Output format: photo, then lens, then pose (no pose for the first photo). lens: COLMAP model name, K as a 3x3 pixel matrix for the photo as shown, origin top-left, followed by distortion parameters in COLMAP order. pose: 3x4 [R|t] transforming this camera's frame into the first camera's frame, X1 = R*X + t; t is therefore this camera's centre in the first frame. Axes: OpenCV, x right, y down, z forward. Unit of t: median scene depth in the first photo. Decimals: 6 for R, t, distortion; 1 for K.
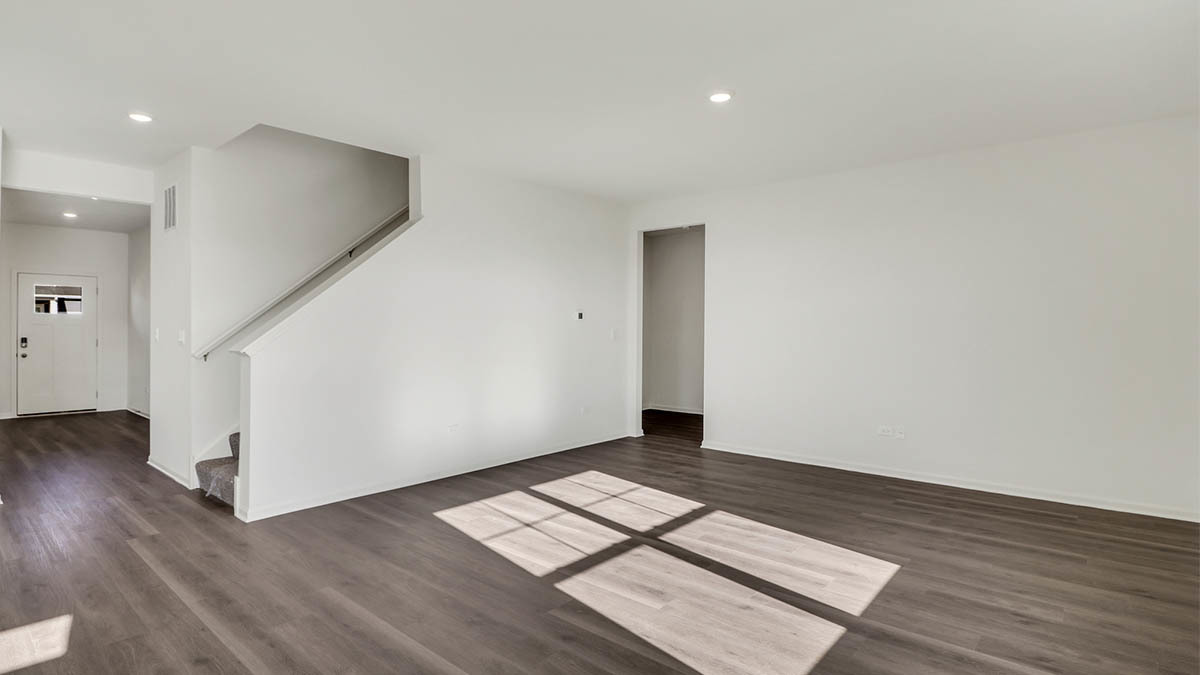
lens RADIAL K [[584.9, 0, 589.1], [0, 584.9, 332.9], [0, 0, 1]] dist [0.005151, 0.001100]
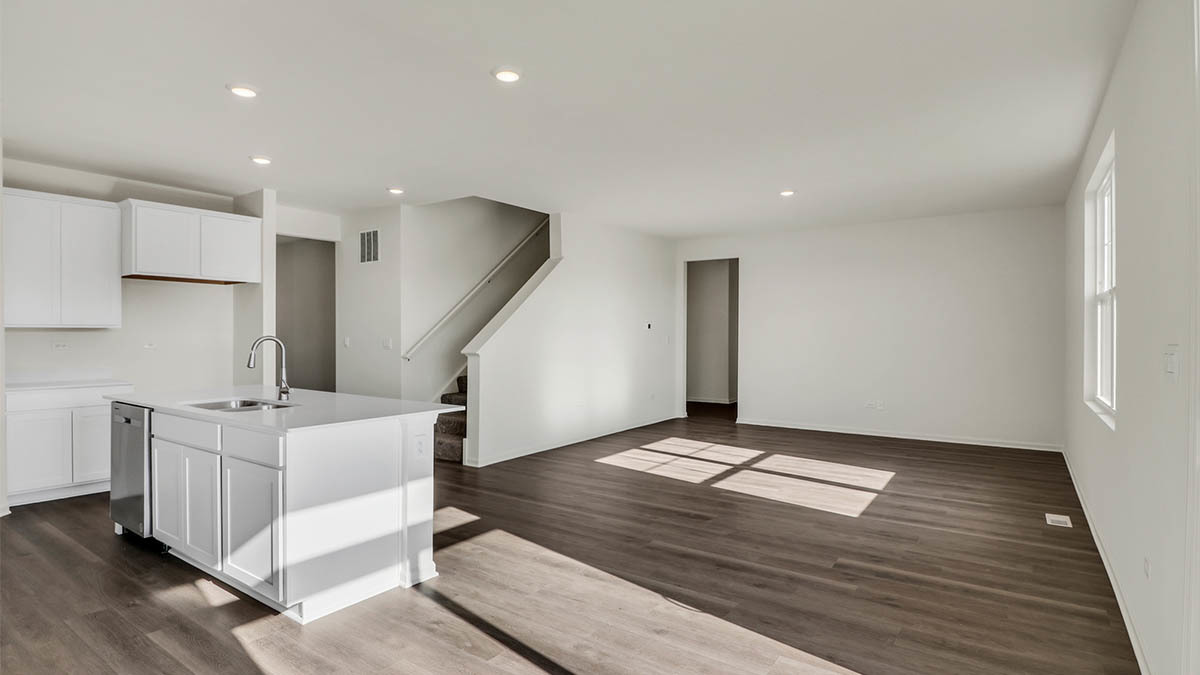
lens RADIAL K [[584.9, 0, 610.3], [0, 584.9, 338.2], [0, 0, 1]] dist [0.005151, 0.001100]
pose [[0.992419, -0.008508, 0.122603, -0.348347], [0.009048, 0.999952, -0.003853, 0.003003], [-0.122565, 0.004933, 0.992448, -0.413333]]
